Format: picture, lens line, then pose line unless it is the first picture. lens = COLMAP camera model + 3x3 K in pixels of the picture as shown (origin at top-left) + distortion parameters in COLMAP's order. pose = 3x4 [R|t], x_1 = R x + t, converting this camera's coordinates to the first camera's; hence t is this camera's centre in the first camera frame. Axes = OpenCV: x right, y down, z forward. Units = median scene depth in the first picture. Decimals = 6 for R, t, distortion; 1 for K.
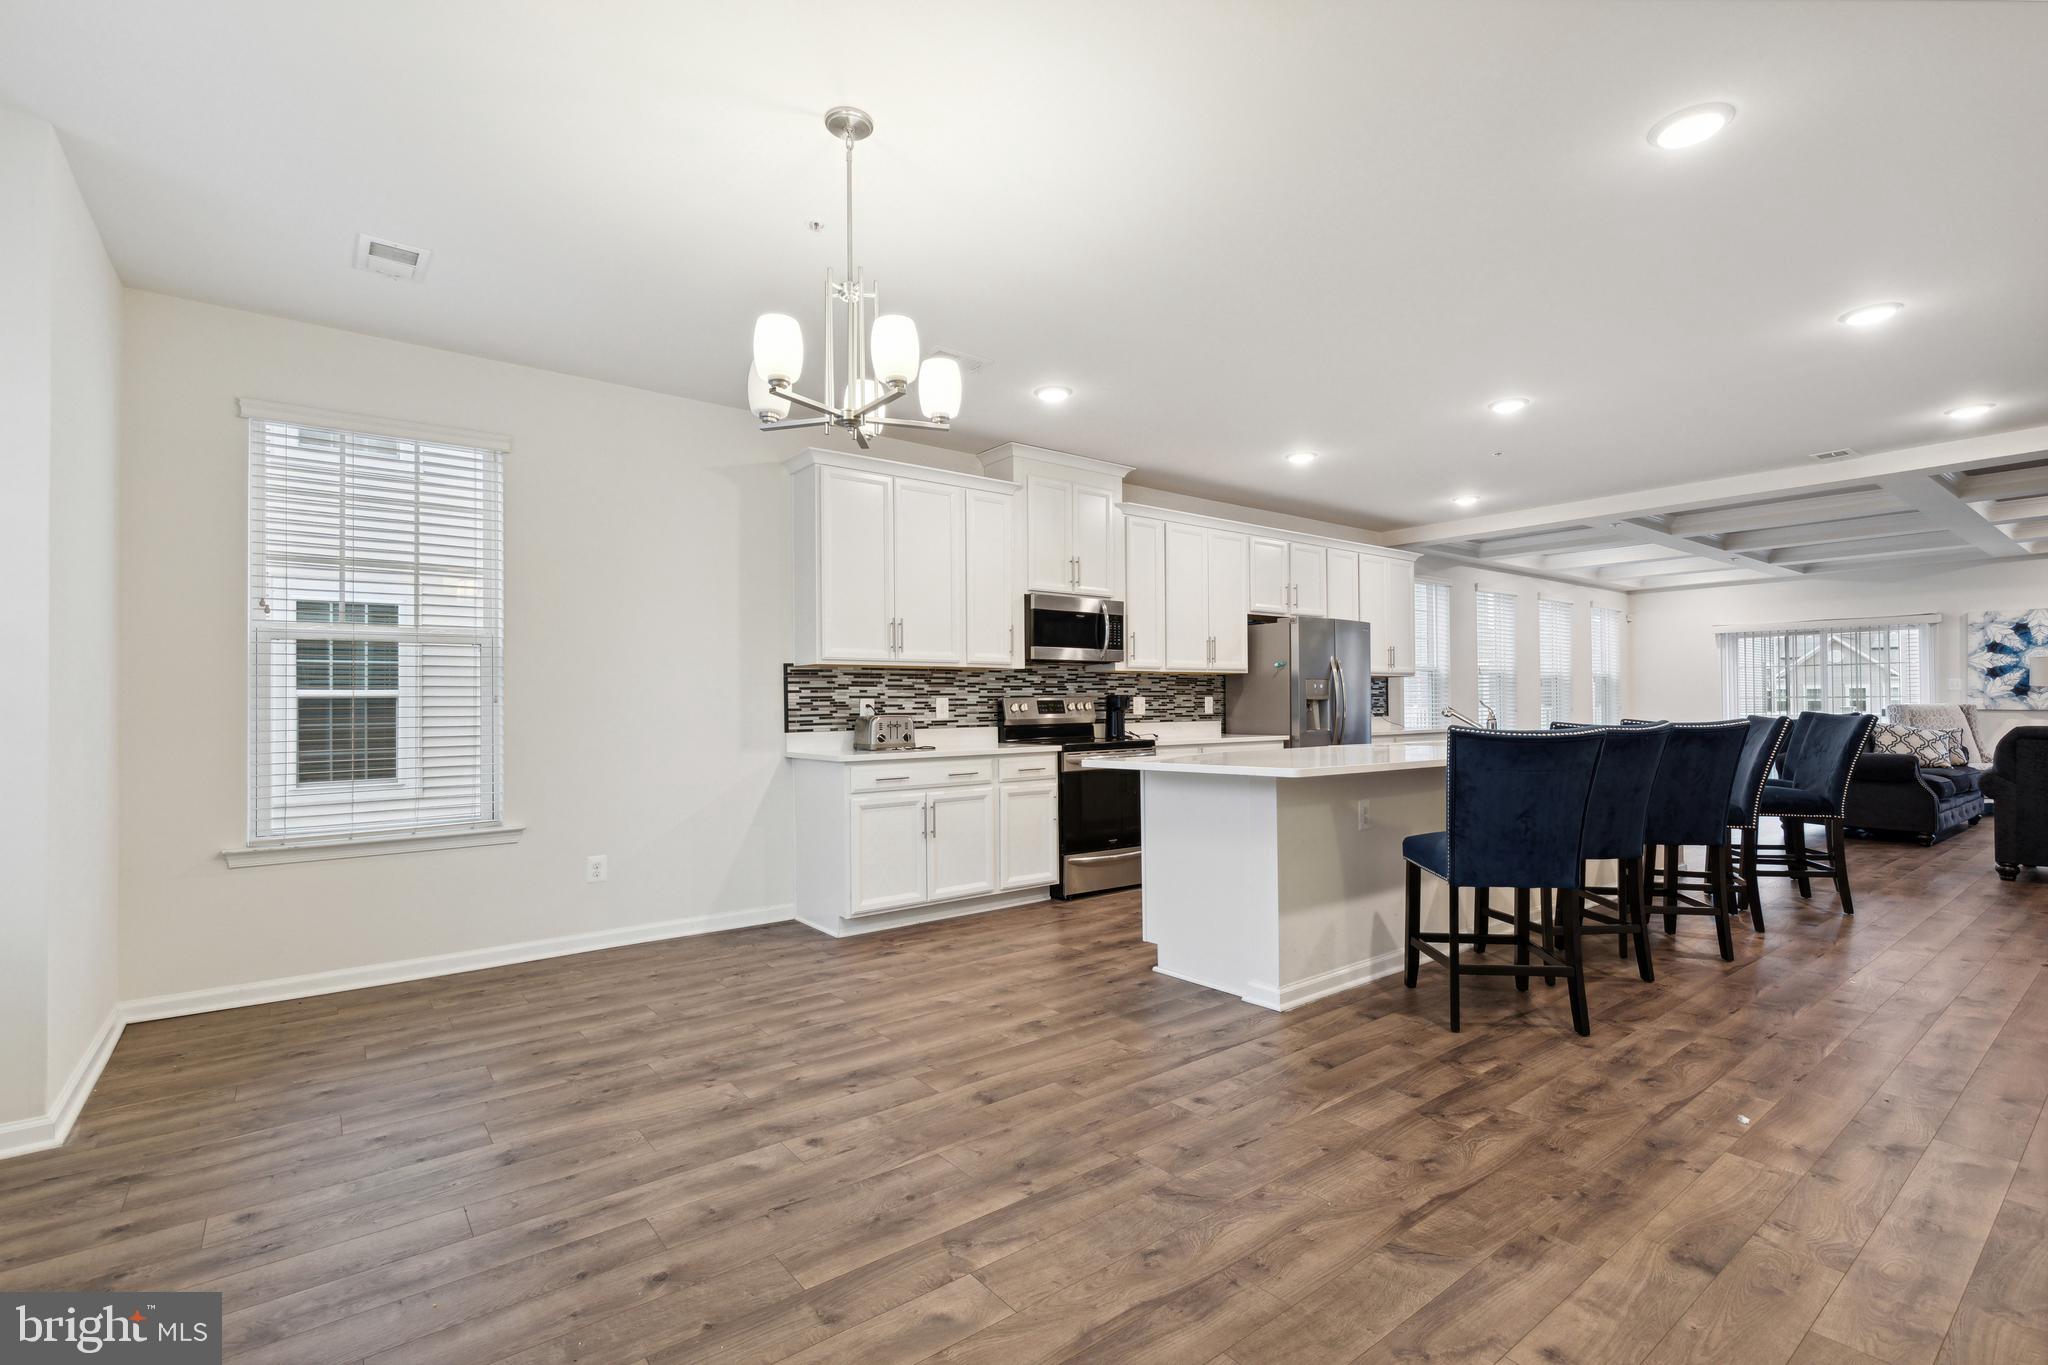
lens RADIAL K [[928.8, 0, 1028.4], [0, 928.8, 693.4], [0, 0, 1]] dist [0.008295, -0.002055]
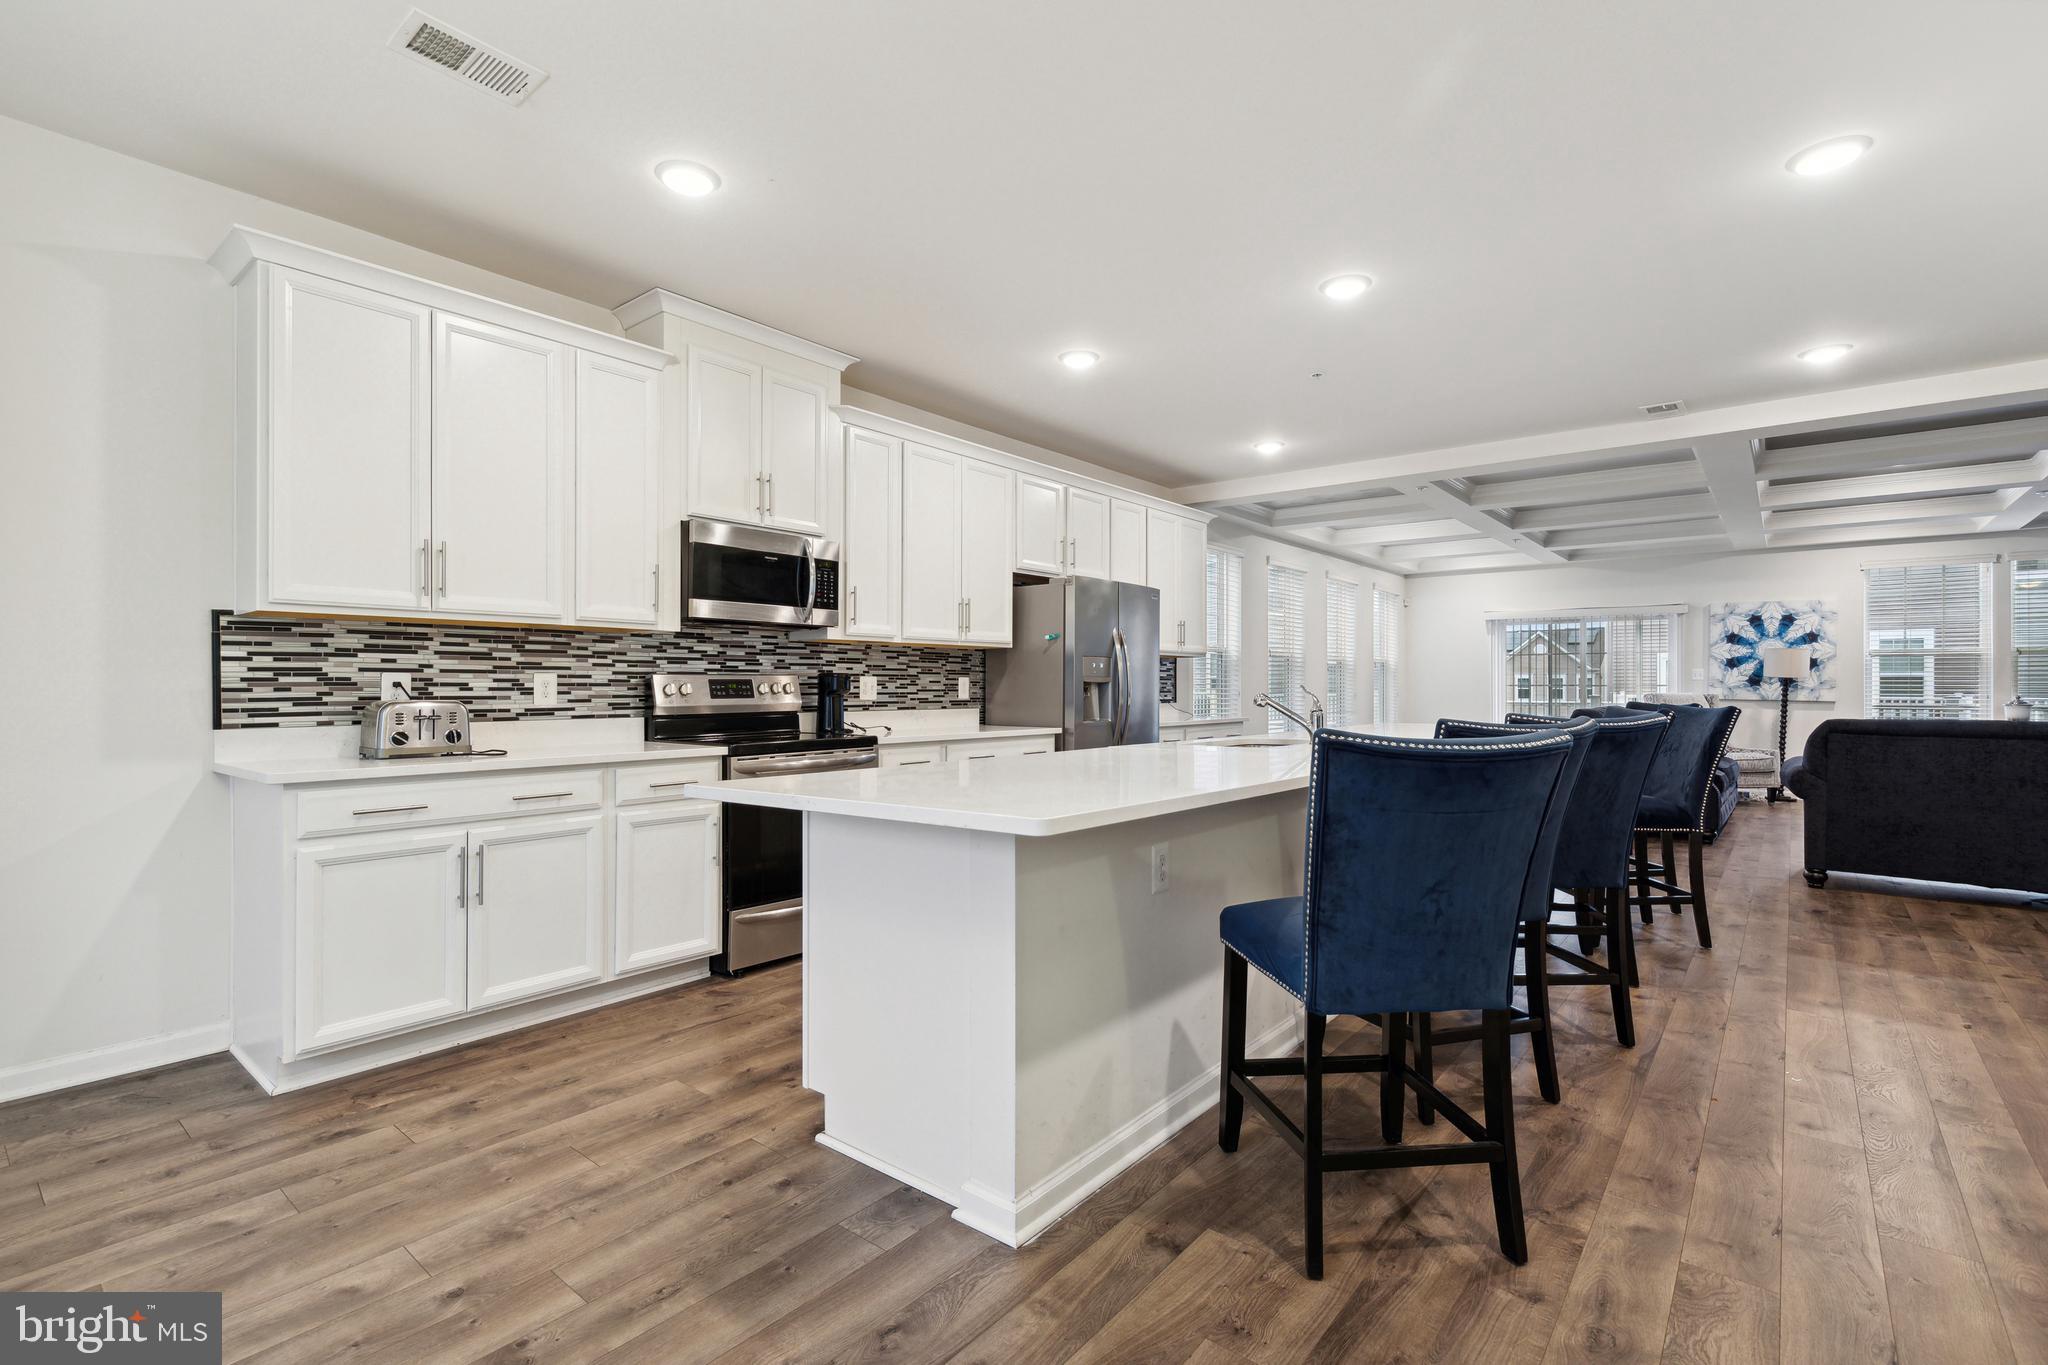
lens RADIAL K [[928.8, 0, 1027.4], [0, 928.8, 682.4], [0, 0, 1]] dist [0.008295, -0.002055]
pose [[0.975335, 0.010456, 0.220481, 0.112674], [-0.012179, 0.999905, 0.006457, 0.003398], [-0.220393, -0.008983, 0.975370, 0.343216]]
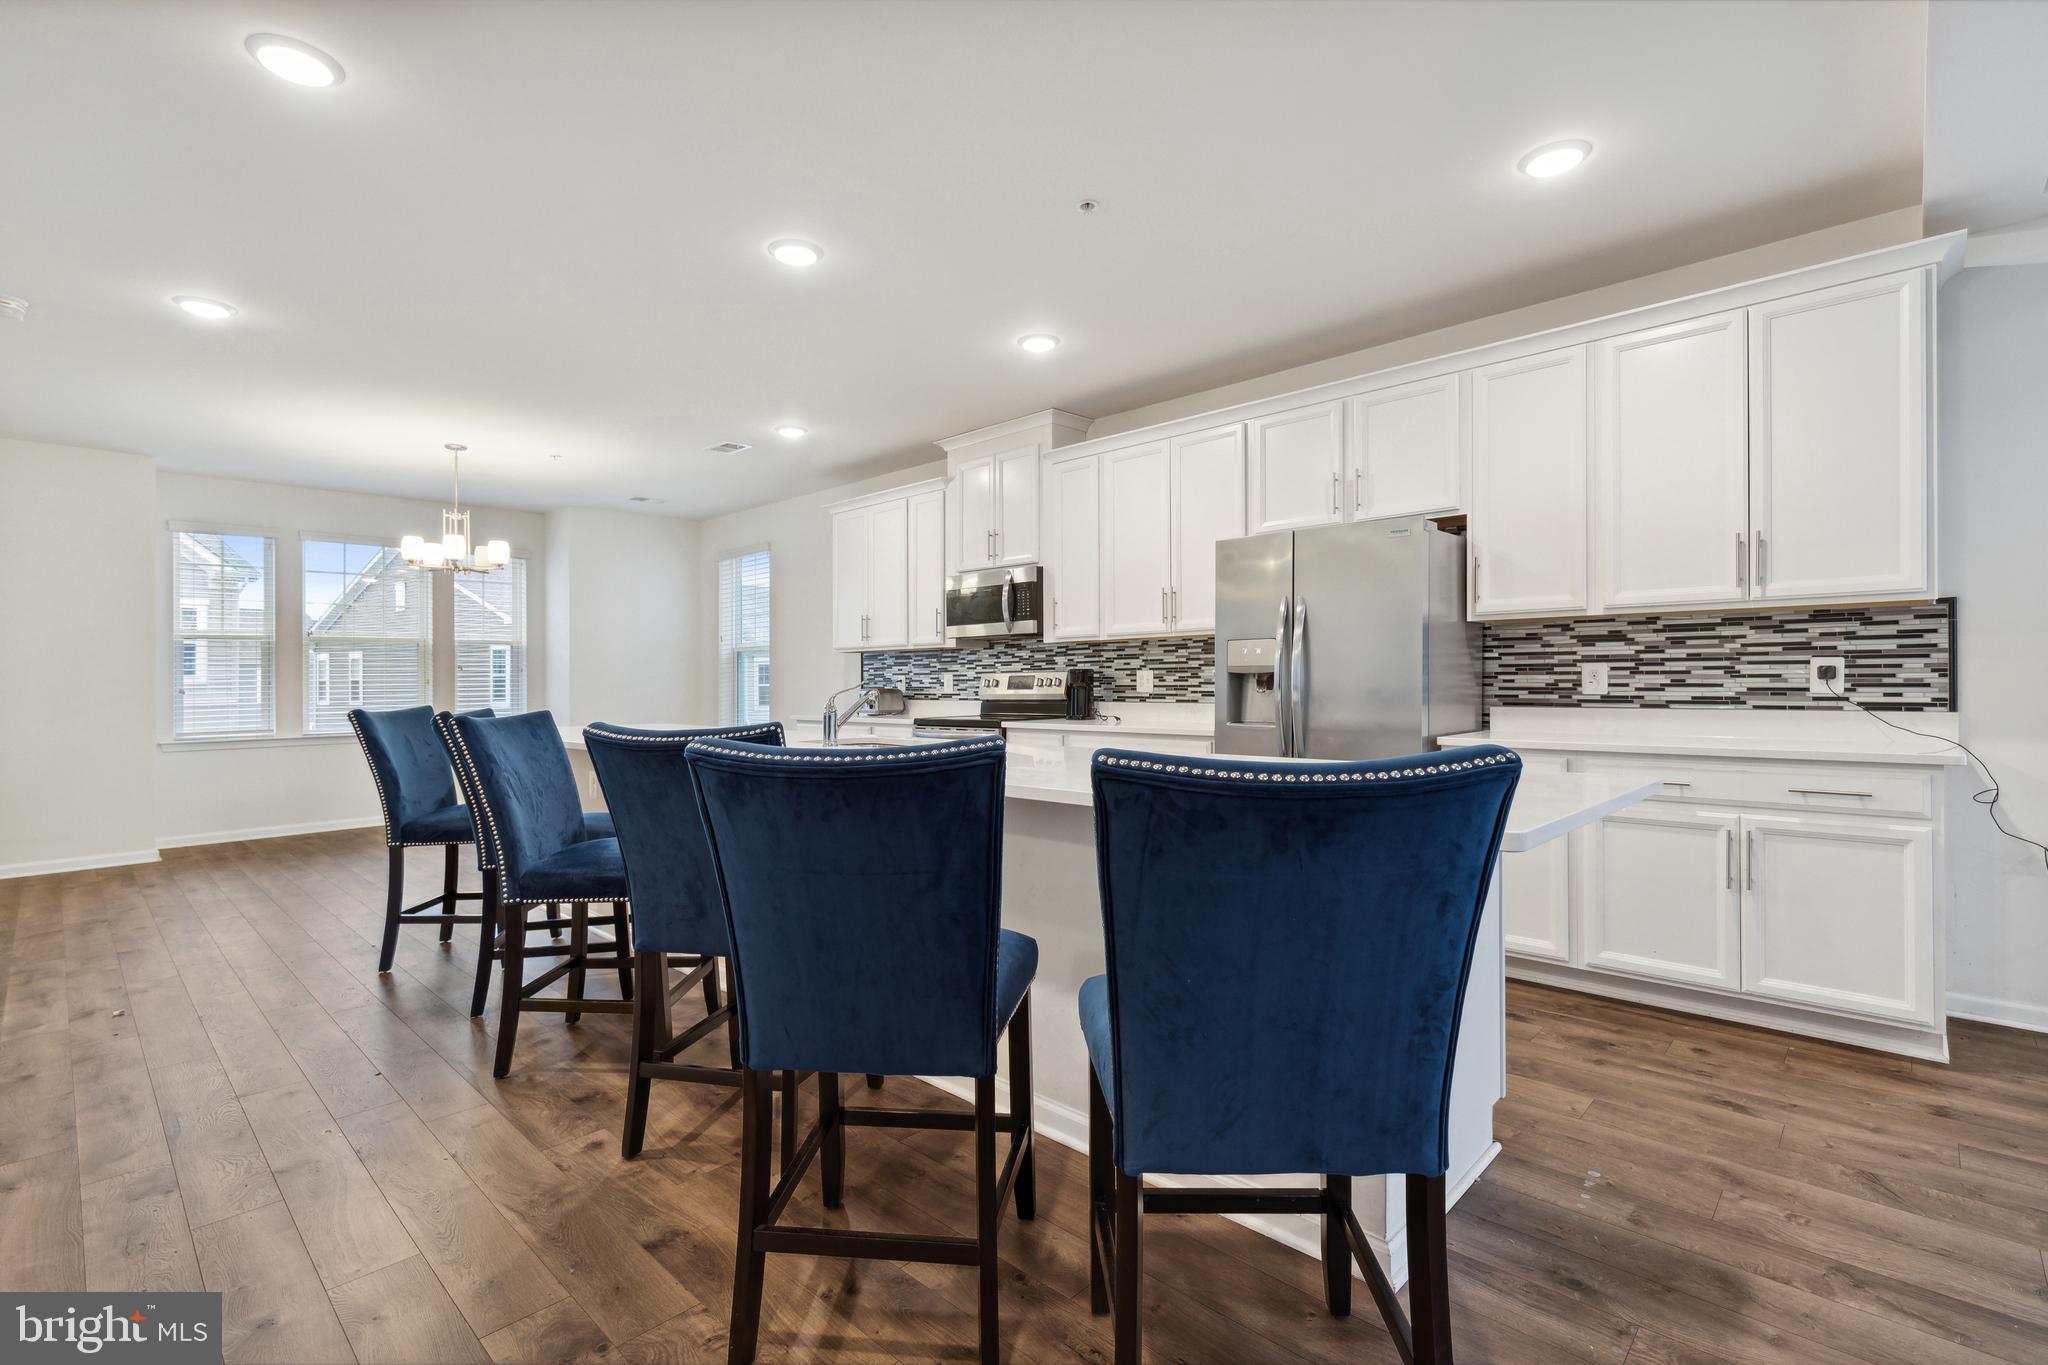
lens RADIAL K [[928.8, 0, 1012.8], [0, 928.8, 675.9], [0, 0, 1]] dist [0.008295, -0.002055]
pose [[0.138212, -0.000238, -0.990403, 1.263763], [0.018054, 0.999834, 0.002280, 0.007067], [0.990238, -0.018195, 0.138194, 1.105768]]
